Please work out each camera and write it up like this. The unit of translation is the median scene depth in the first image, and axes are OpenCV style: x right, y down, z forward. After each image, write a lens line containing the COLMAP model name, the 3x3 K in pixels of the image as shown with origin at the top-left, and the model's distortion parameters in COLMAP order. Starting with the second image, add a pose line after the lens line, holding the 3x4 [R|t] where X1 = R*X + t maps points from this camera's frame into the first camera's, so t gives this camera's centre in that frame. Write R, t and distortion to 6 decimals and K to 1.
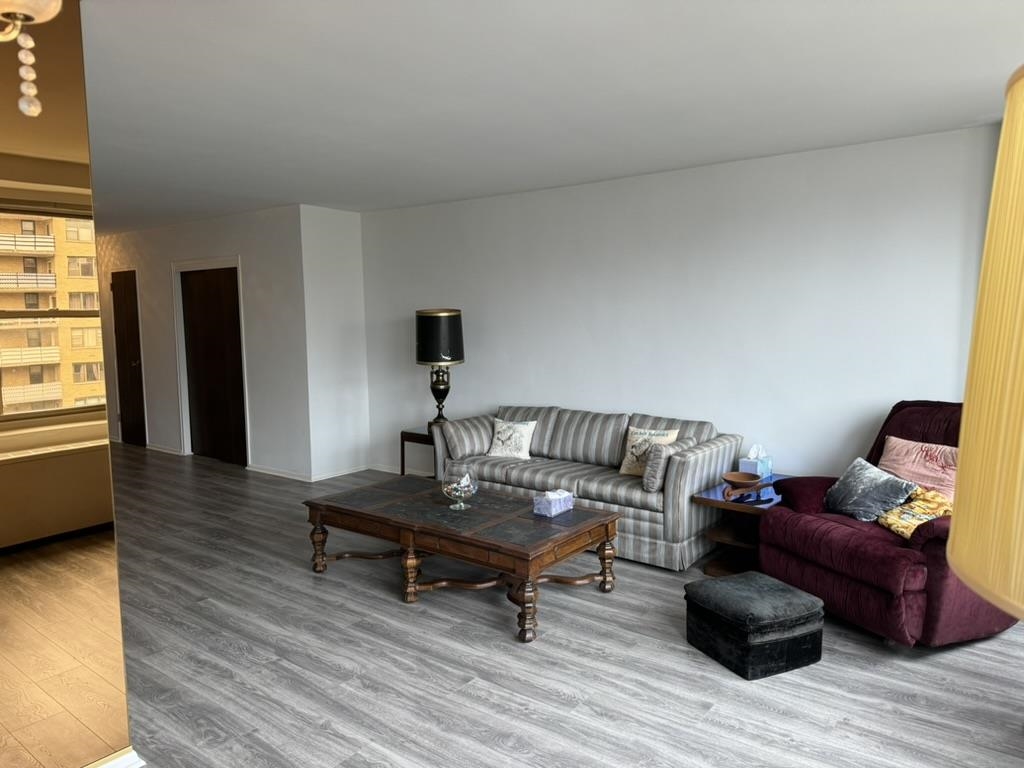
lens RADIAL K [[703.3, 0, 514.6], [0, 703.3, 382.9], [0, 0, 1]] dist [0.005185, -0.003959]
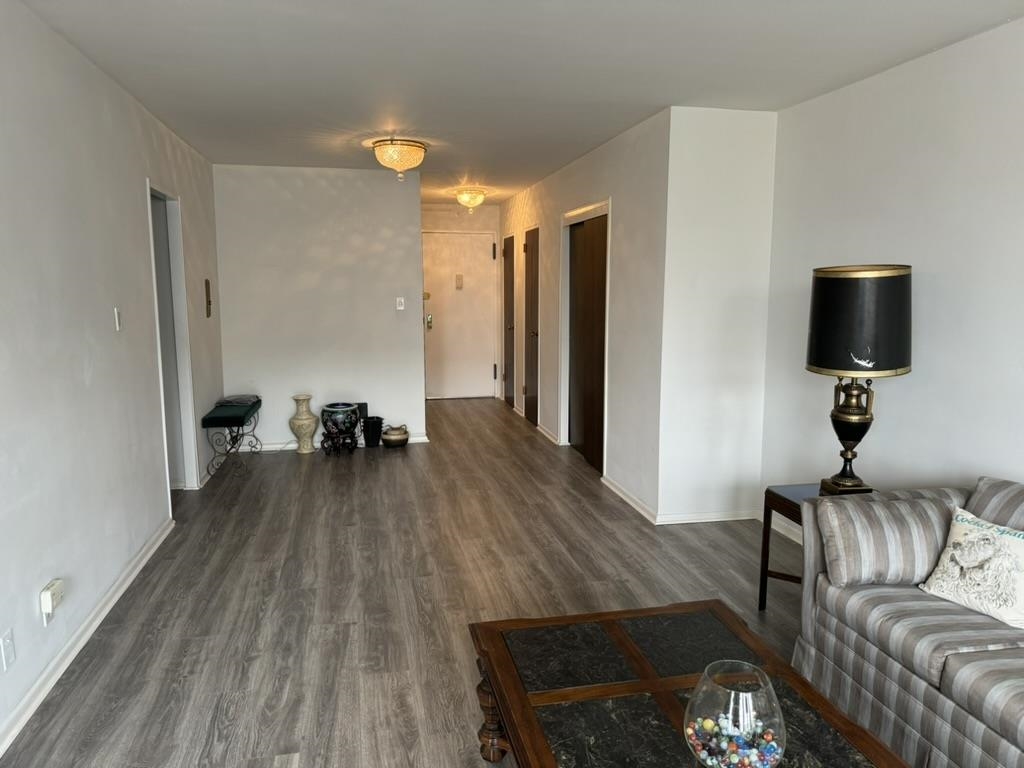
lens RADIAL K [[703.3, 0, 505.9], [0, 703.3, 392.9], [0, 0, 1]] dist [0.005185, -0.003959]
pose [[0.745554, 0.103101, -0.658422, 0.044462], [-0.057699, 0.994237, 0.090351, -0.044544], [0.663943, -0.029372, 0.747206, 0.450627]]
